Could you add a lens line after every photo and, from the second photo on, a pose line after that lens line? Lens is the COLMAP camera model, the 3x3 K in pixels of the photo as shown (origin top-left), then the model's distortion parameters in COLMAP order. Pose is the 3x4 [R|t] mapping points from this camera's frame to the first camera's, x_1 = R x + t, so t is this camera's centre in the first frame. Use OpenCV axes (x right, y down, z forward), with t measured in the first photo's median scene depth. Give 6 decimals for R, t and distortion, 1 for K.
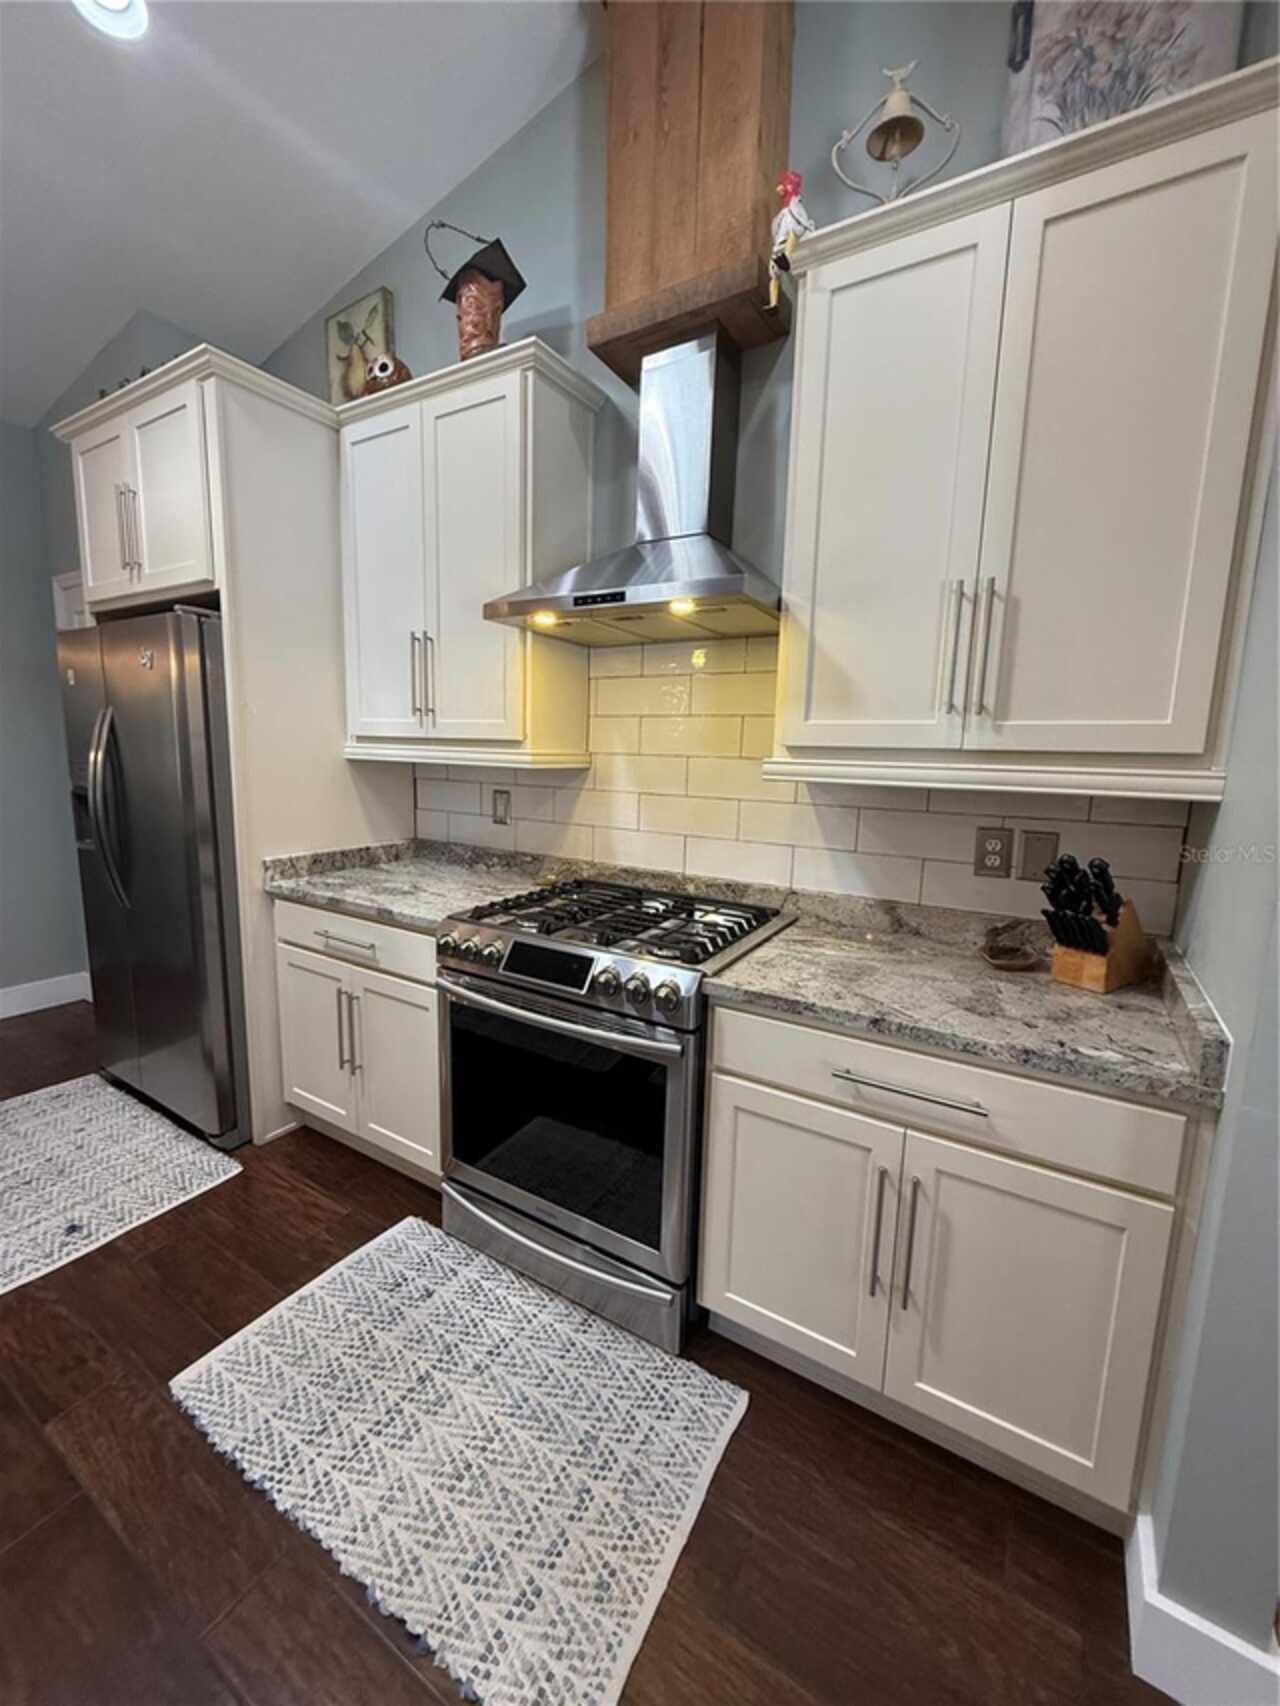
lens RADIAL K [[681.2, 0, 634.6], [0, 681.2, 848.3], [0, 0, 1]] dist [-0.000381, 0.000504]
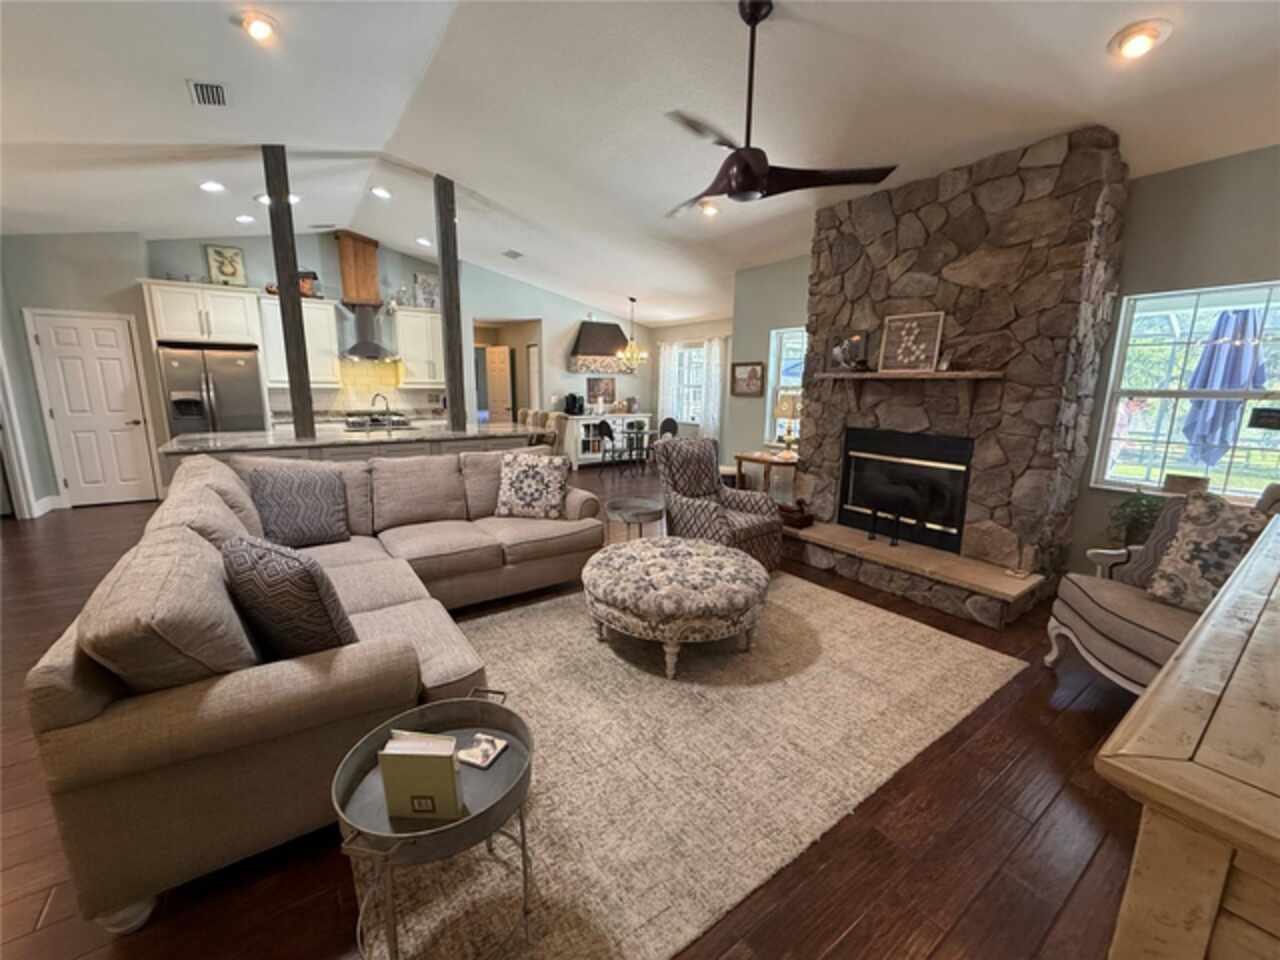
lens RADIAL K [[511.1, 0, 639.6], [0, 511.1, 481.3], [0, 0, 1]] dist [-0.000381, 0.000504]
pose [[0.379902, -0.187483, 0.905828, -3.273484], [0.138976, 0.979699, 0.144486, 0.347021], [-0.914527, 0.070997, 0.398245, -2.692018]]
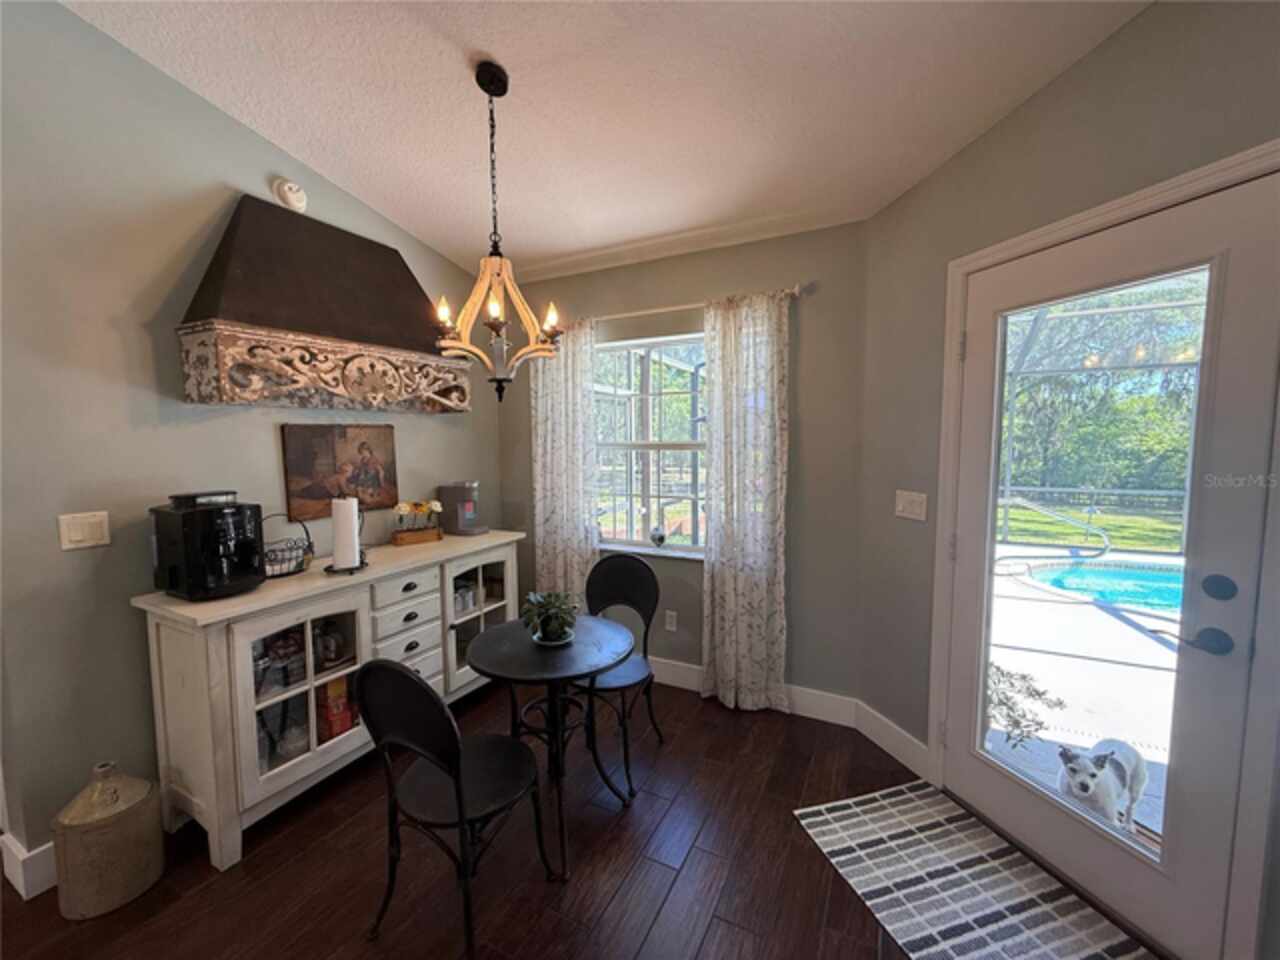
lens RADIAL K [[511.1, 0, 641.2], [0, 511.1, 482.4], [0, 0, 1]] dist [-0.000381, 0.000504]
pose [[-0.092486, -0.102669, 0.990407, 0.101886], [0.161776, 0.979904, 0.116688, 0.132640], [-0.982484, 0.171016, -0.074018, -0.963916]]
